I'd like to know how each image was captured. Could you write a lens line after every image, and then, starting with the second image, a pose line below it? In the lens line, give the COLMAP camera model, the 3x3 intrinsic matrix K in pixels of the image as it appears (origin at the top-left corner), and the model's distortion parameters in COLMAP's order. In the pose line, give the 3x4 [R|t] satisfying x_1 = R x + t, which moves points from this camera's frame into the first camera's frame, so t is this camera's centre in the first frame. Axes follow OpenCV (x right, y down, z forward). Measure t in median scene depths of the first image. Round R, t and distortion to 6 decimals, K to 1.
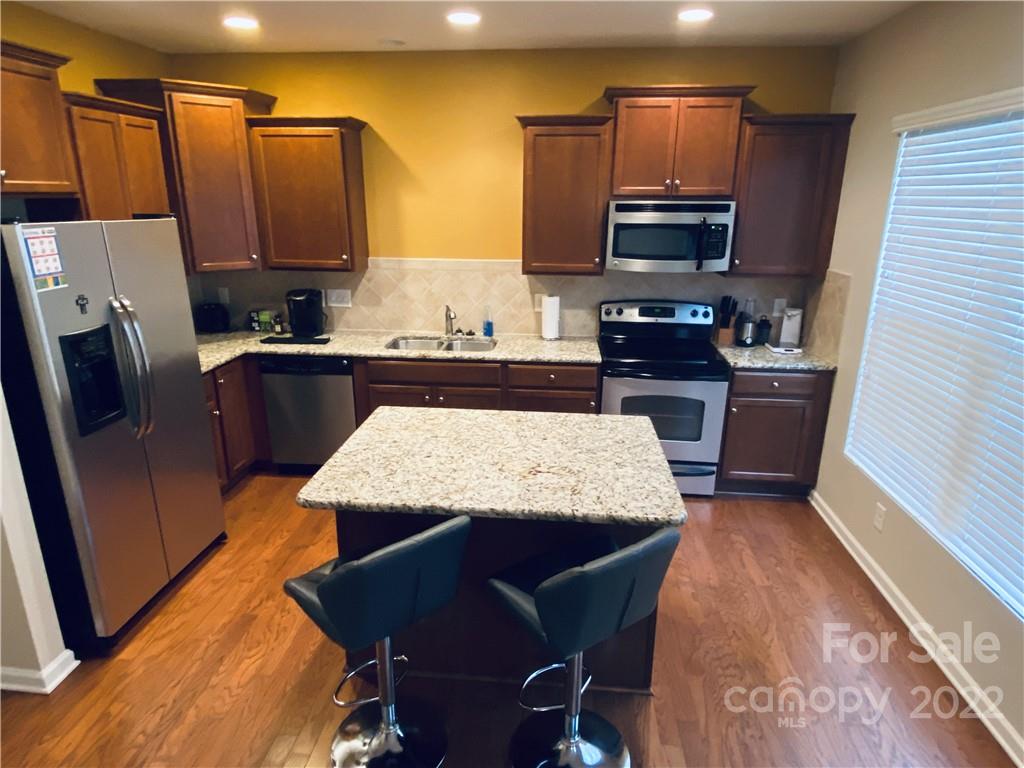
lens RADIAL K [[605.4, 0, 510.7], [0, 605.4, 384.2], [0, 0, 1]] dist [0.035846, -0.000745]
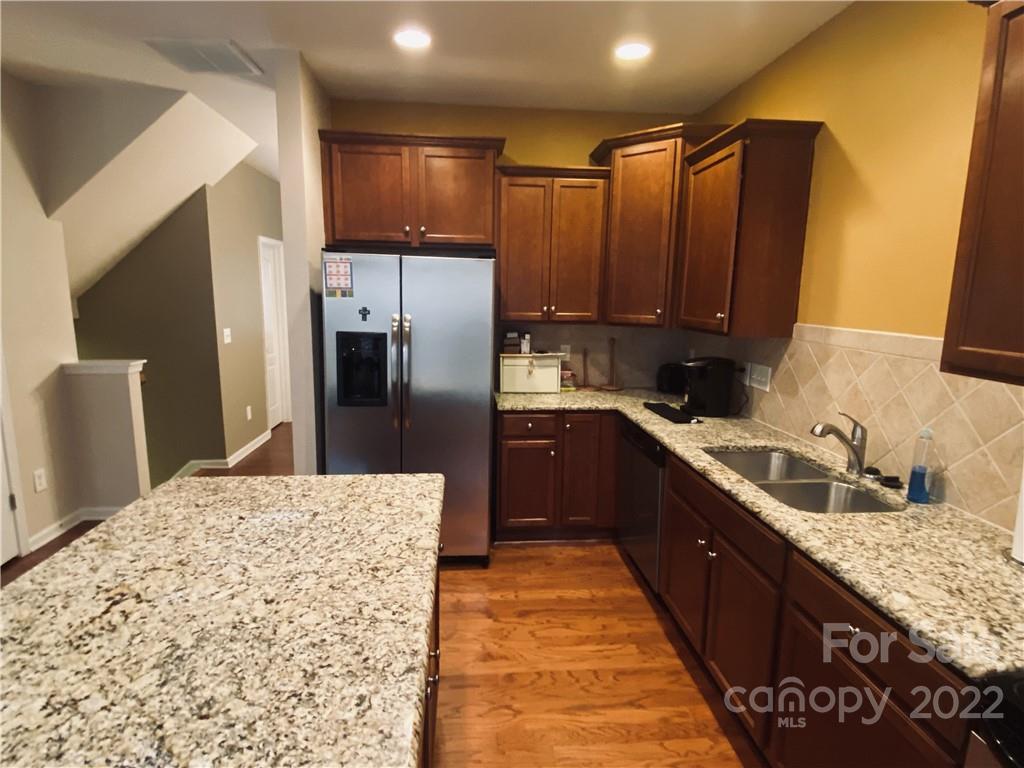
lens RADIAL K [[541.7, 0, 511.1], [0, 541.7, 383.0], [0, 0, 1]] dist [-0.005237, -0.004711]
pose [[0.176052, 0.161553, -0.971034, 0.431268], [-0.303398, 0.947324, 0.102601, -0.165546], [0.936459, 0.276546, 0.215793, 0.878111]]
